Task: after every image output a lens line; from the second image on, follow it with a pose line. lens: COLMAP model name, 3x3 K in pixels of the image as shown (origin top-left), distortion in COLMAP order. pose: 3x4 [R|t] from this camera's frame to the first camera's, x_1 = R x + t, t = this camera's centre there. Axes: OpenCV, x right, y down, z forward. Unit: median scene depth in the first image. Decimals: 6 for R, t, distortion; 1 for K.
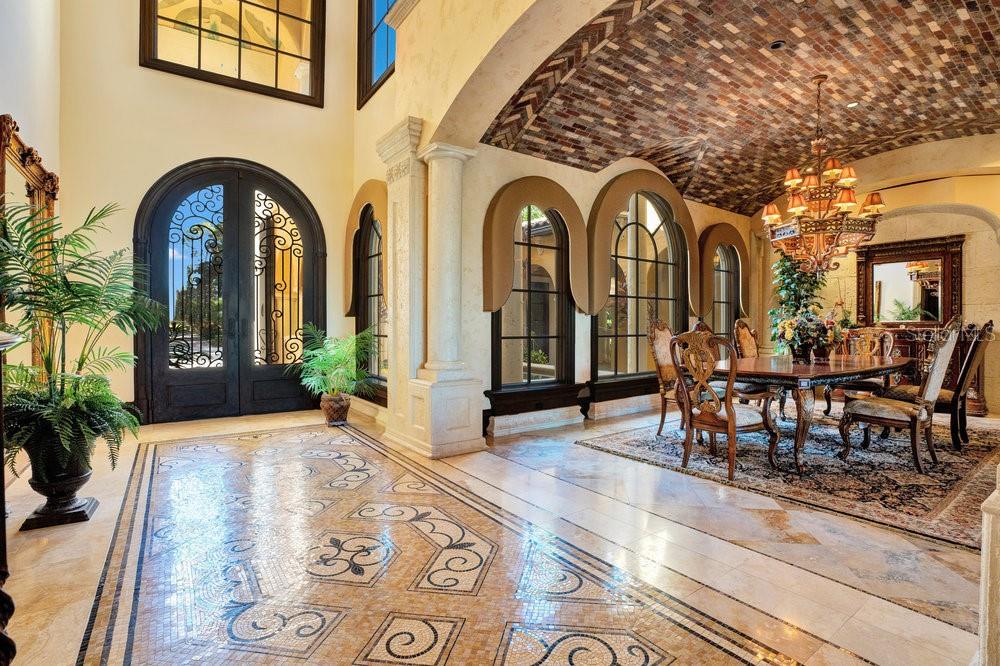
lens RADIAL K [[472.5, 0, 500.0], [0, 472.5, 333.0], [0, 0, 1]] dist [-0.059683, 0.023227]
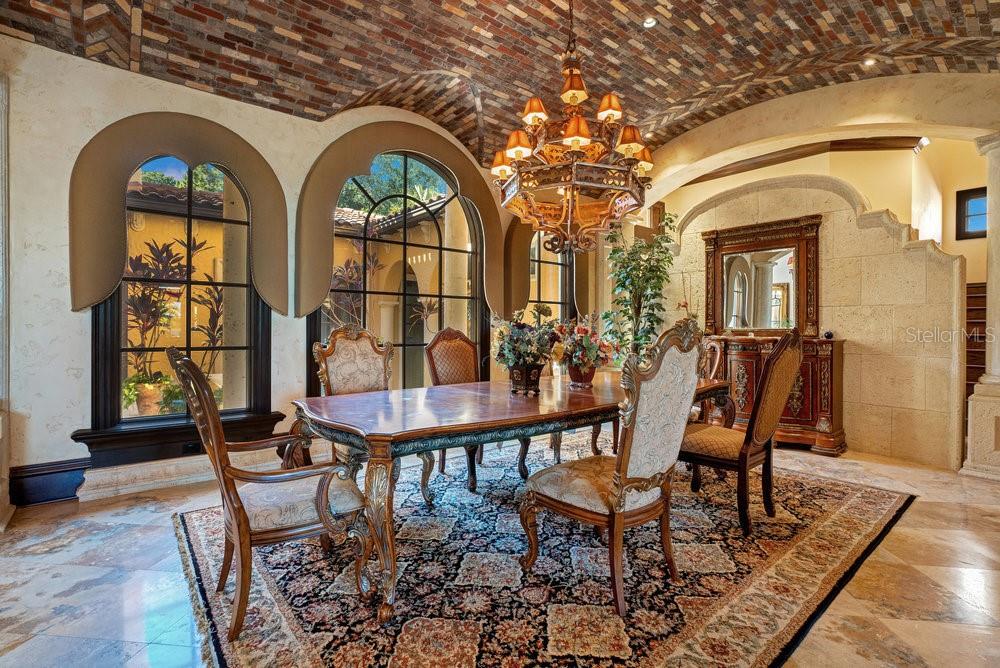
lens RADIAL K [[466.6, 0, 496.7], [0, 466.6, 332.1], [0, 0, 1]] dist [-0.053130, 0.026991]
pose [[0.997926, 0.005071, 0.064176, 0.460124], [-0.004597, 0.999961, -0.007536, -0.012017], [-0.064212, 0.007225, 0.997910, 0.289605]]
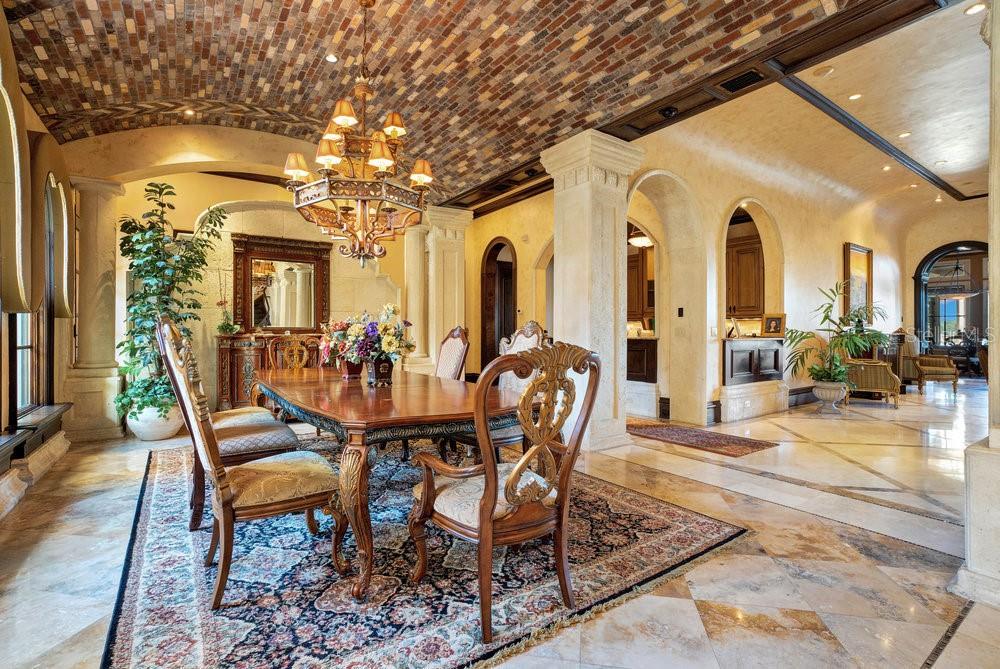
lens RADIAL K [[466.6, 0, 496.7], [0, 466.6, 332.6], [0, 0, 1]] dist [-0.053130, 0.026991]
pose [[0.015802, -0.000919, 0.999875, -0.034381], [0.013907, 0.999903, 0.000699, -0.009225], [-0.999778, 0.013895, 0.015813, 0.654786]]
